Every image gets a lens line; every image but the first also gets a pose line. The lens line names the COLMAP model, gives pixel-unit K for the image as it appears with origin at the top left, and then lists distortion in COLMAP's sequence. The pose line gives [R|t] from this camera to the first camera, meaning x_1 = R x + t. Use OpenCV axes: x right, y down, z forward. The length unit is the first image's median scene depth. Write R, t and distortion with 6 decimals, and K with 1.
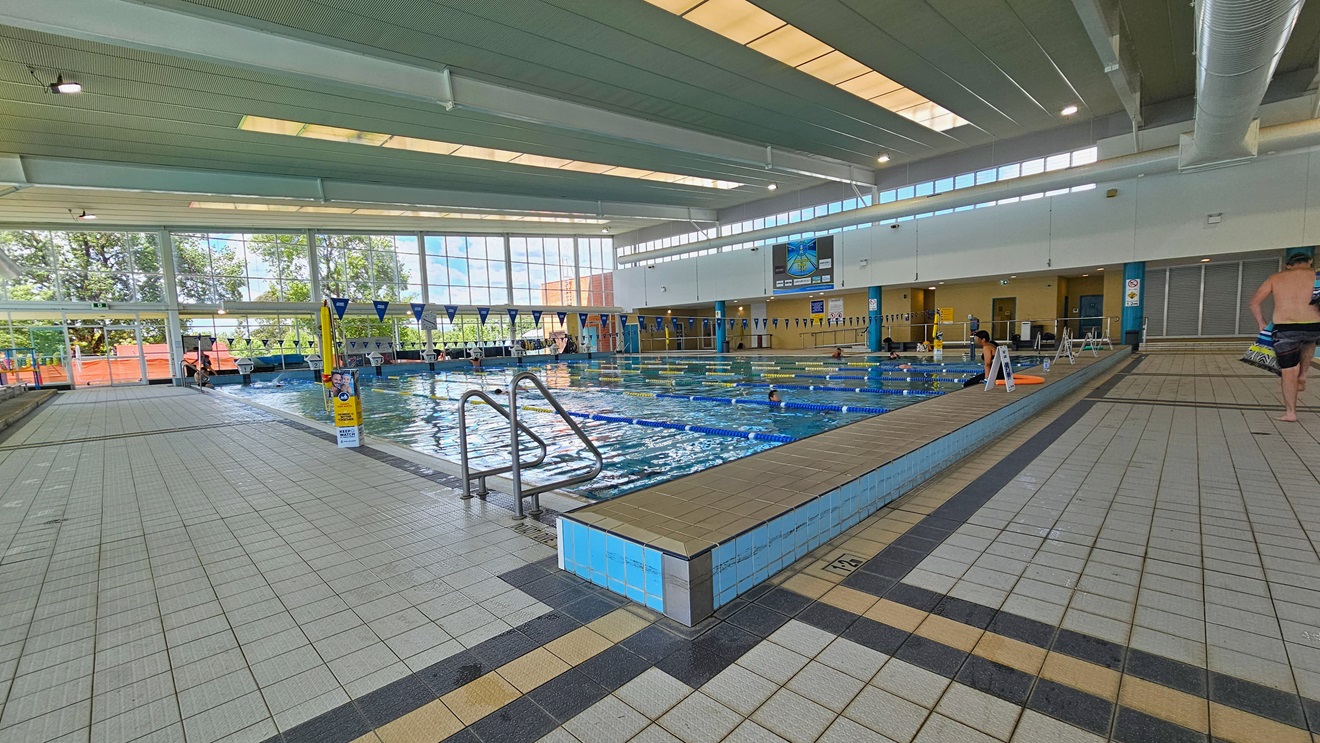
lens RADIAL K [[546.8, 0, 657.4], [0, 546.8, 385.2], [0, 0, 1]] dist [-0.003330, -0.000199]
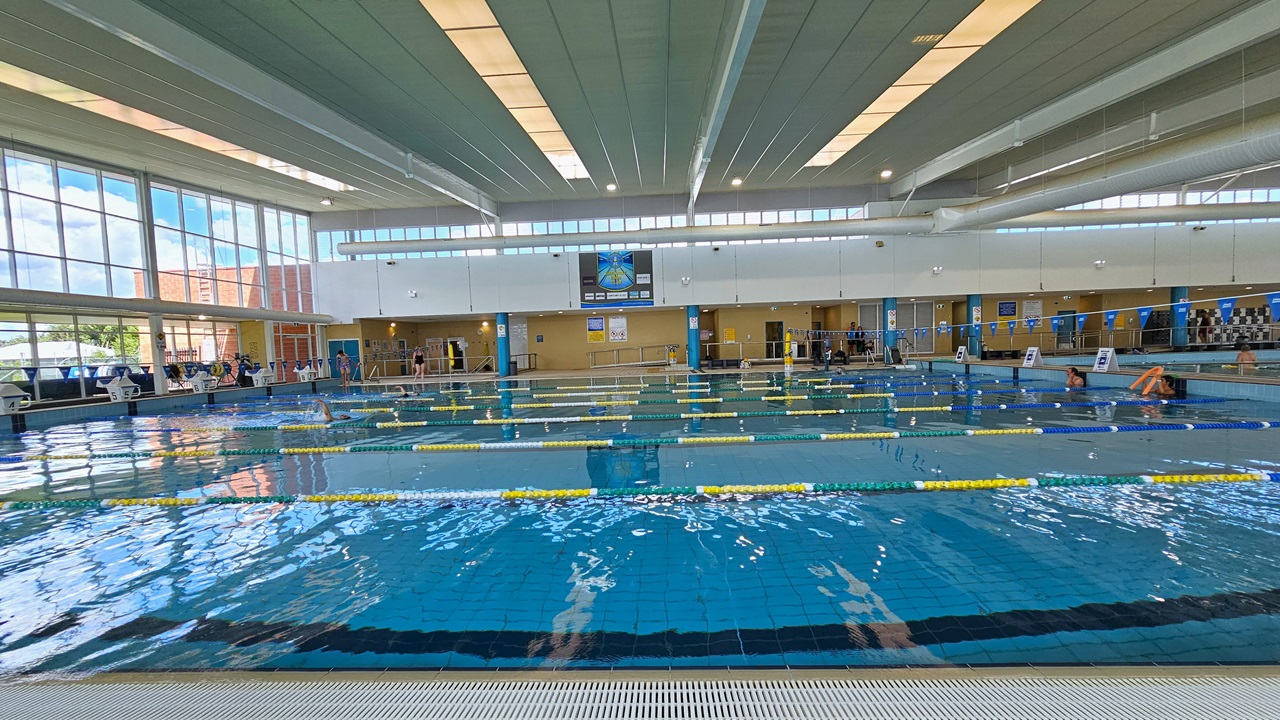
lens RADIAL K [[530.3, 0, 637.5], [0, 530.3, 373.3], [0, 0, 1]] dist [-0.003330, -0.000199]
pose [[0.742215, -0.020192, 0.669857, -0.299018], [0.065549, 0.996941, -0.042578, -0.017082], [-0.666948, 0.075510, 0.741268, 0.304971]]
